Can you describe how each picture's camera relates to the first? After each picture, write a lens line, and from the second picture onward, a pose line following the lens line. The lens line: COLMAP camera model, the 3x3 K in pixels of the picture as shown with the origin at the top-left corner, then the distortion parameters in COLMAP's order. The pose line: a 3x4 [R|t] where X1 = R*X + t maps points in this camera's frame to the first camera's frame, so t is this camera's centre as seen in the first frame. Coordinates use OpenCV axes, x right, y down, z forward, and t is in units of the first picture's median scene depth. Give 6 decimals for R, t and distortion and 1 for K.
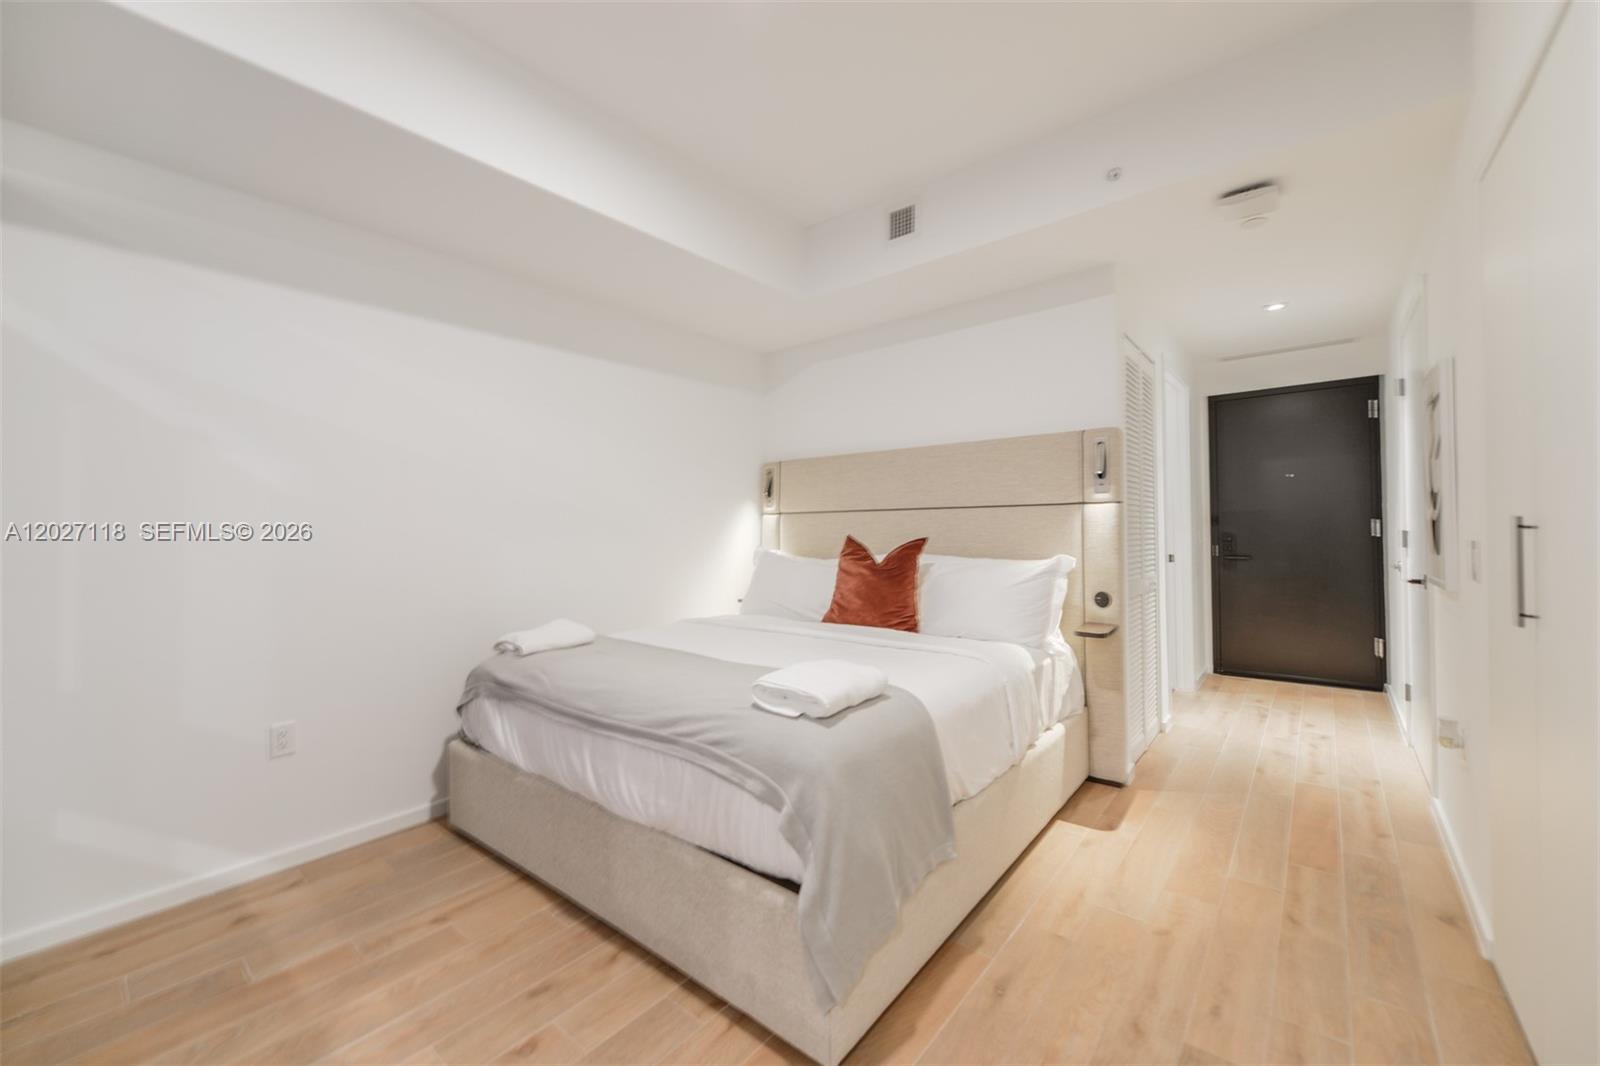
lens RADIAL K [[631.1, 0, 800.6], [0, 631.1, 527.1], [0, 0, 1]] dist [-0.001997, -0.000788]
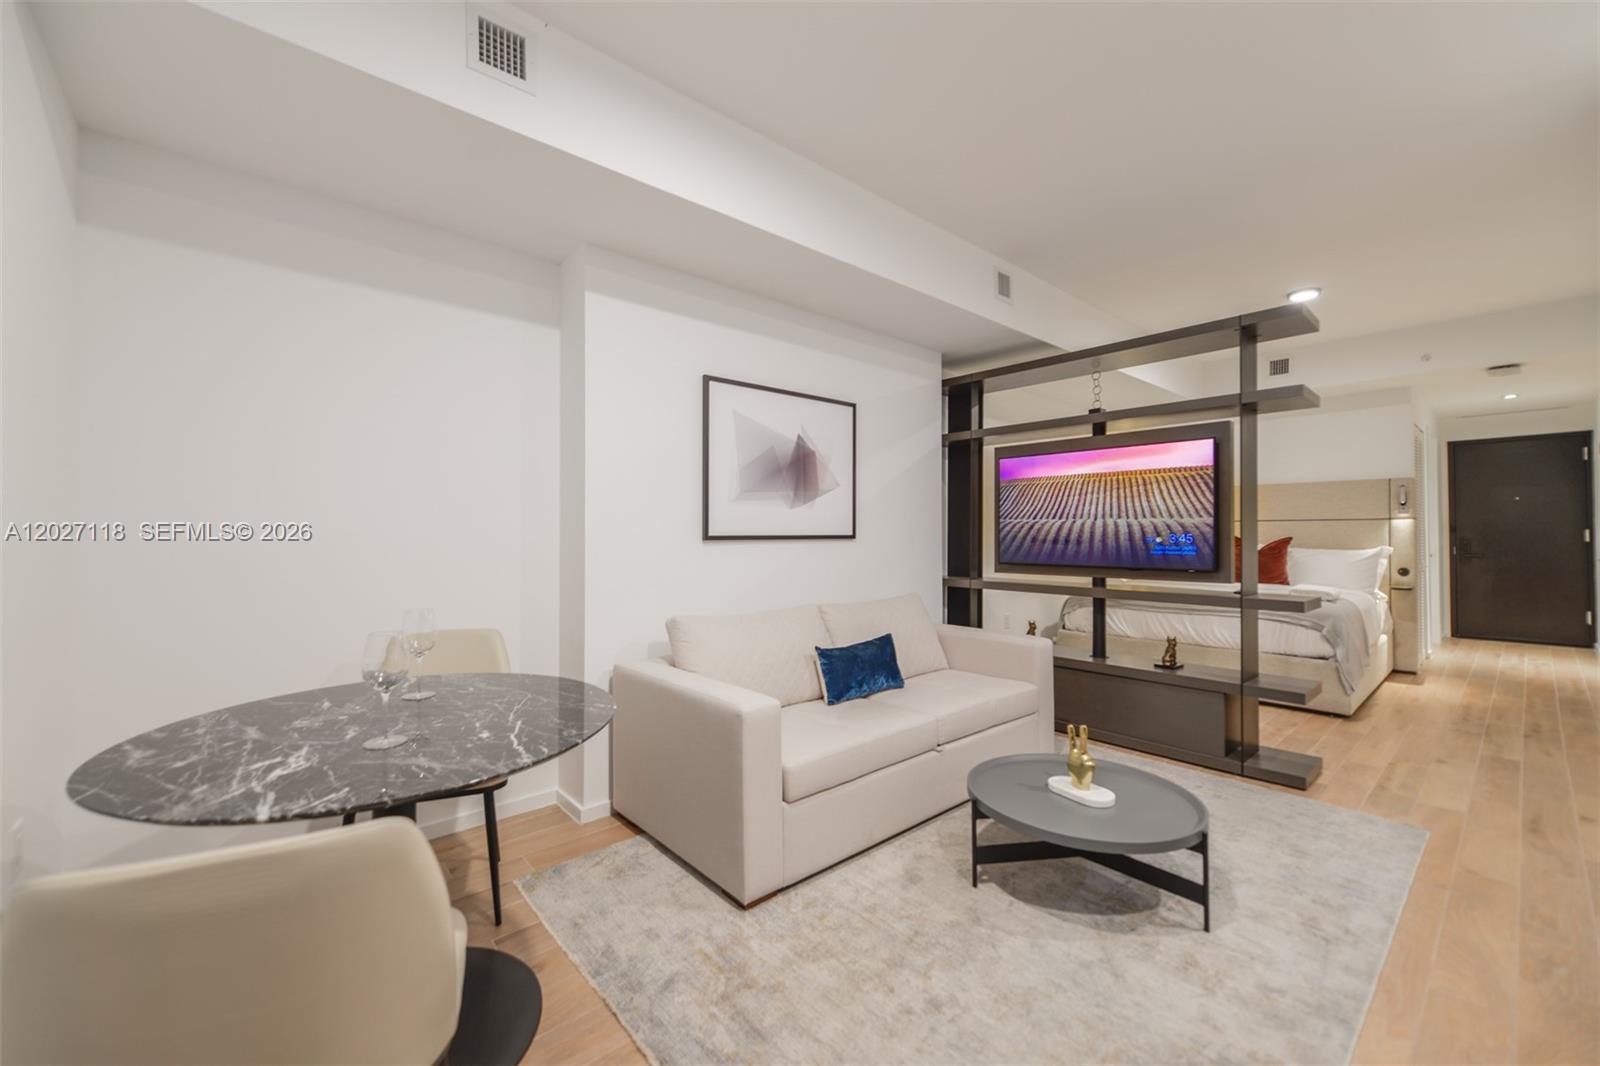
lens RADIAL K [[631.1, 0, 802.4], [0, 631.1, 527.8], [0, 0, 1]] dist [-0.001997, -0.000788]
pose [[0.985525, 0.009042, -0.169287, -0.913991], [-0.009911, 0.999942, -0.004293, 0.012971], [0.169239, 0.005909, 0.985557, -1.073993]]
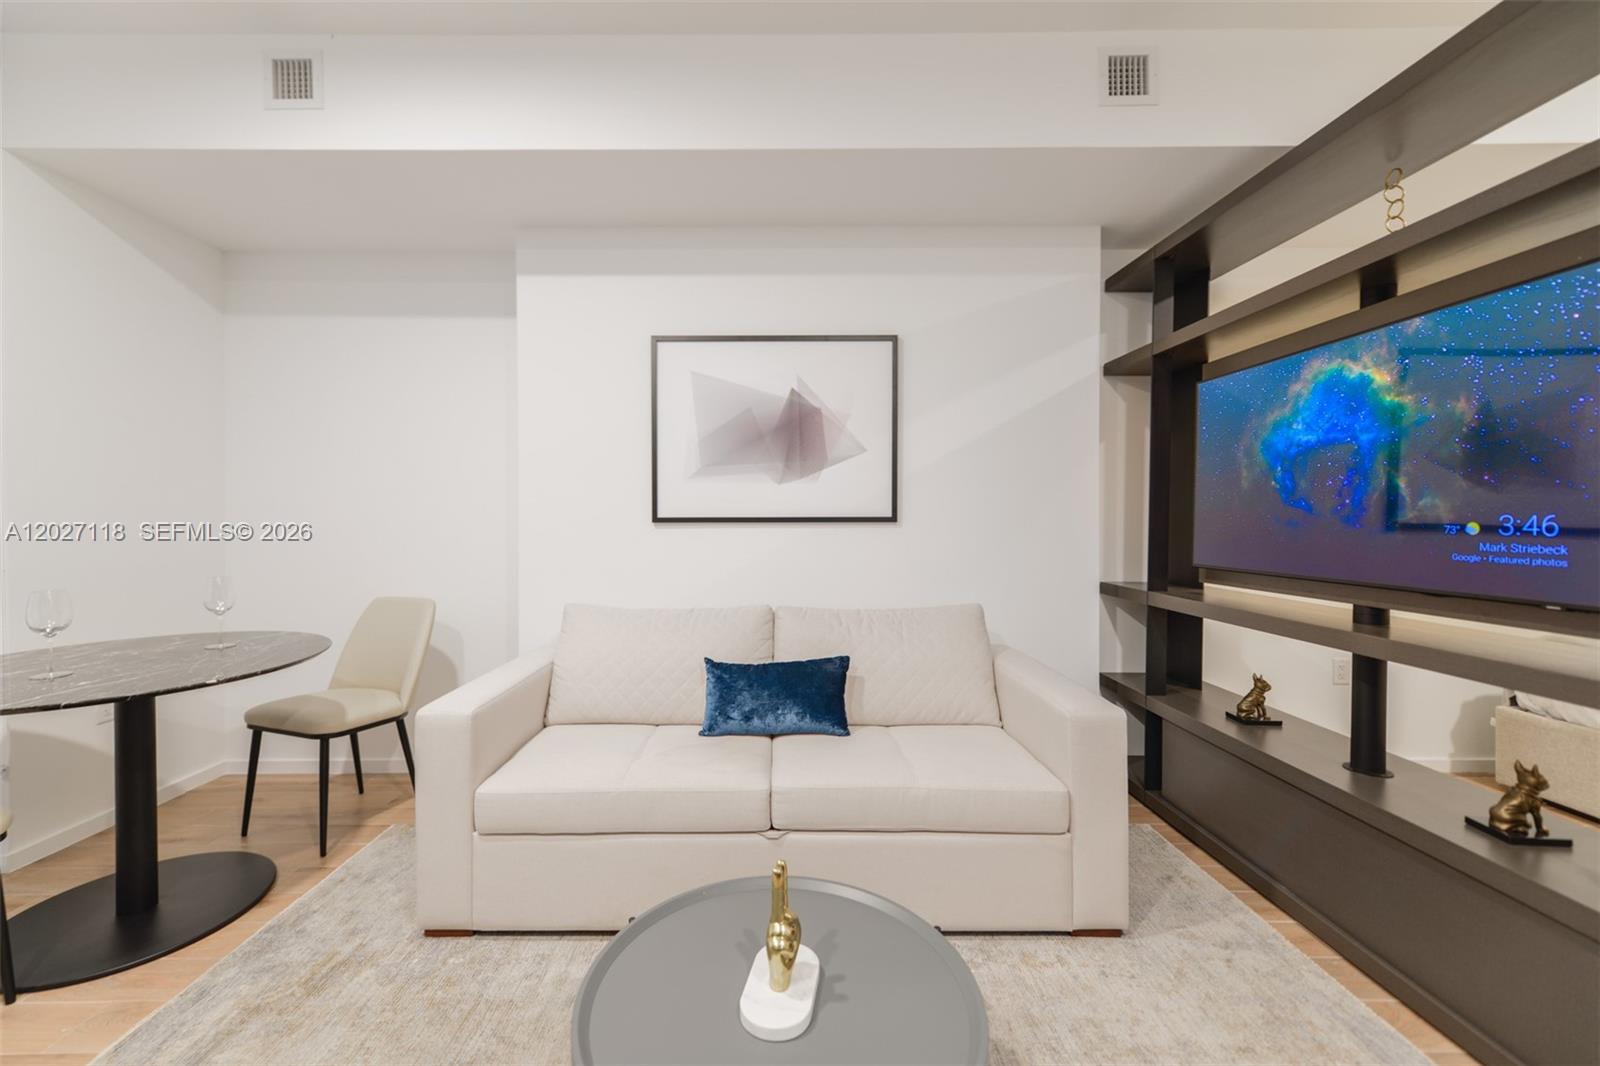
lens RADIAL K [[646.2, 0, 765.5], [0, 646.2, 529.1], [0, 0, 1]] dist [0.009176, -0.001788]
pose [[0.630411, 0.024073, -0.775888, -0.409114], [-0.003978, 0.999606, 0.027782, 0.013036], [0.776251, -0.014428, 0.630259, -0.552338]]
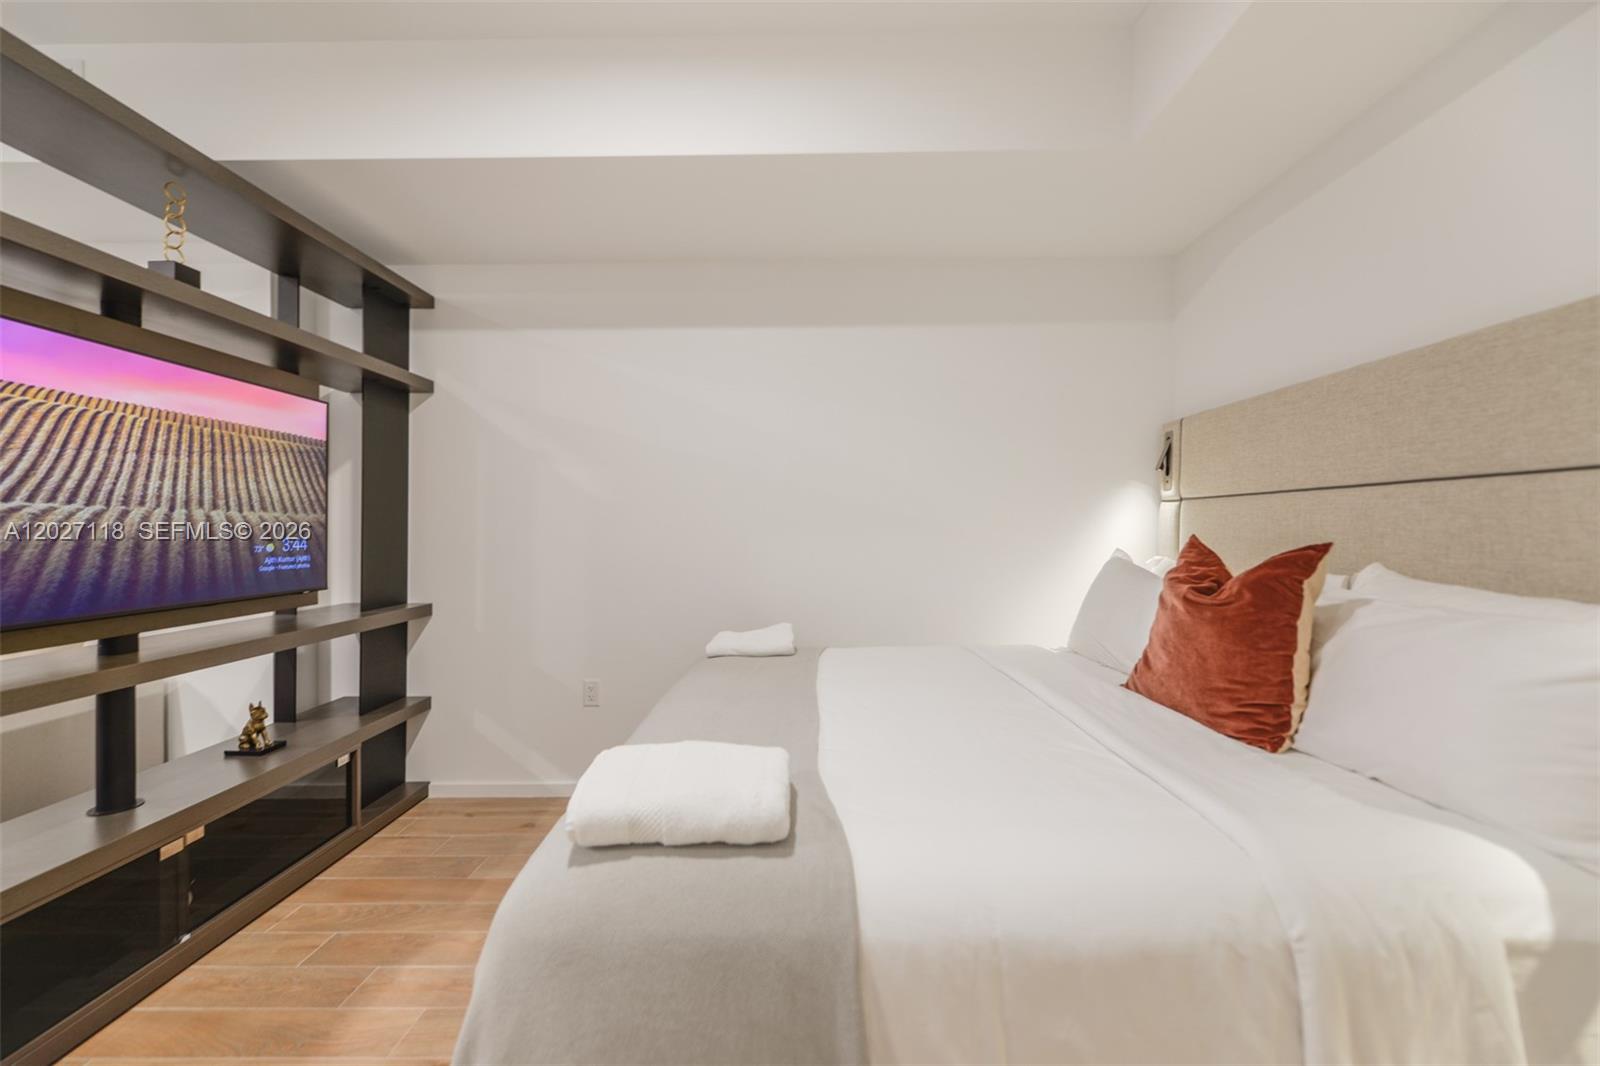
lens RADIAL K [[631.1, 0, 805.6], [0, 631.1, 534.2], [0, 0, 1]] dist [-0.001997, -0.000788]
pose [[-0.640551, 0.008634, 0.767867, -1.395092], [0.013664, 0.999907, 0.000156, 0.016897], [-0.767794, 0.010592, -0.640610, 0.193040]]
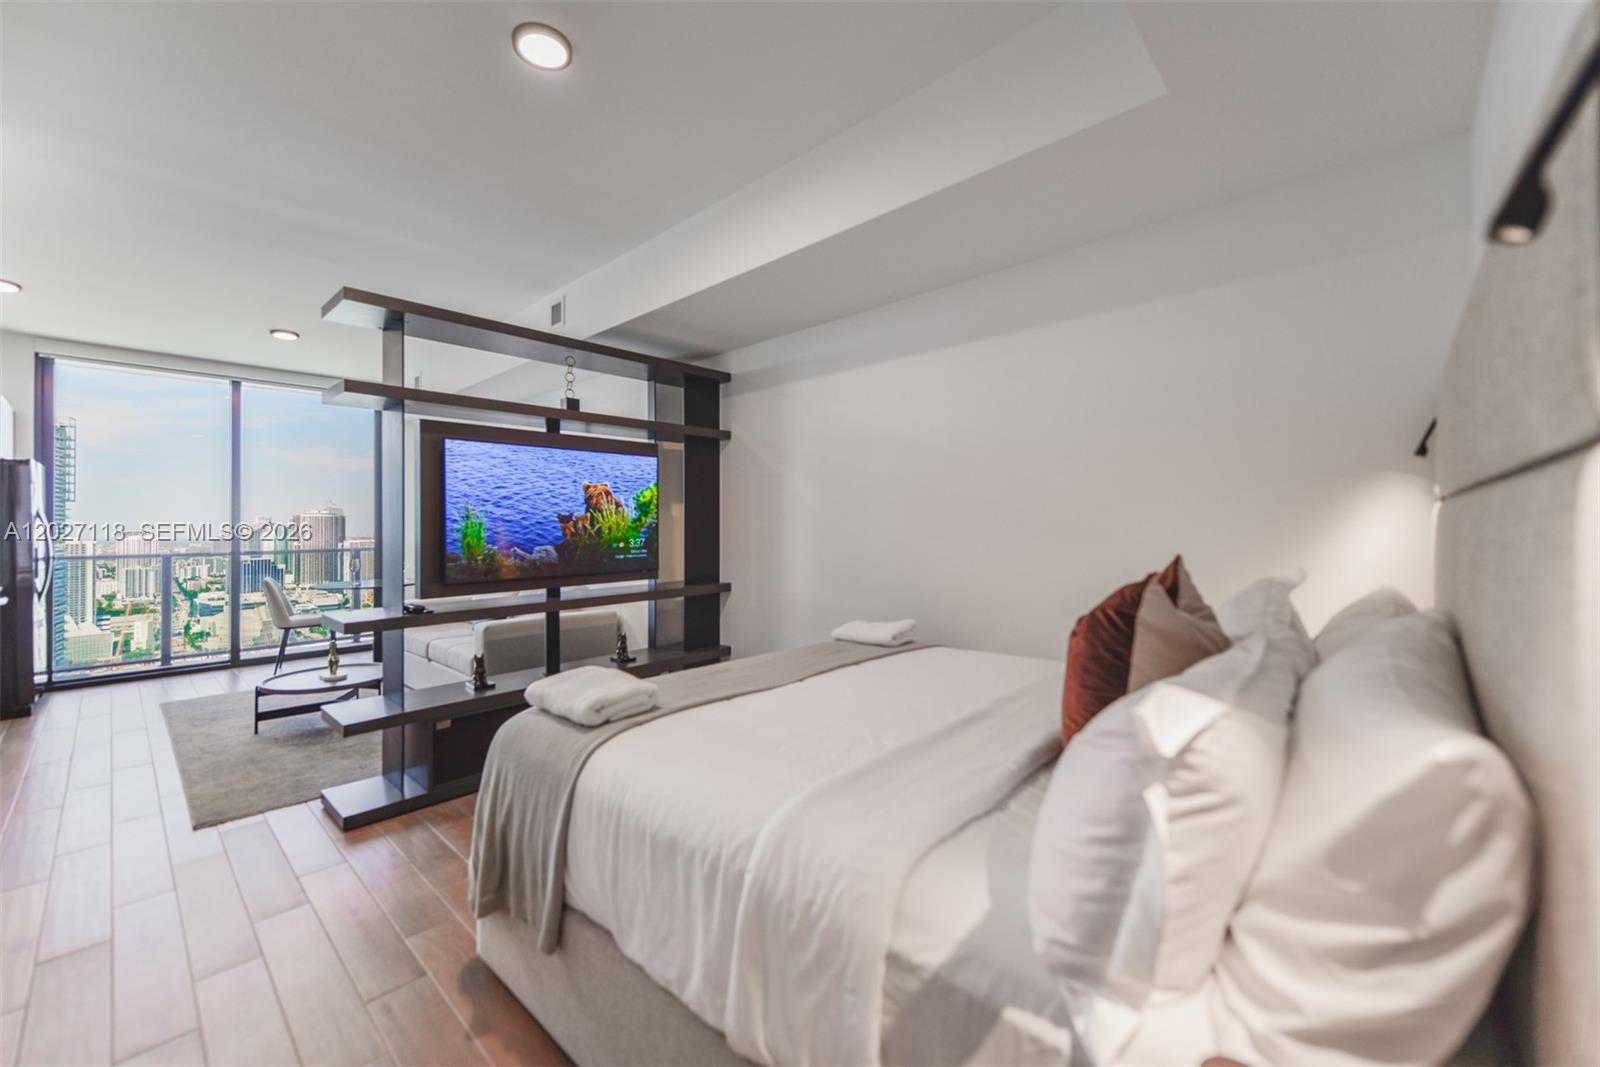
lens RADIAL K [[631.1, 0, 786.4], [0, 631.1, 525.1], [0, 0, 1]] dist [-0.001997, -0.000788]
pose [[0.069040, 0.012065, 0.997541, -1.695457], [0.008849, 0.999880, -0.012706, 0.003914], [-0.997575, 0.009705, 0.068925, -0.214219]]
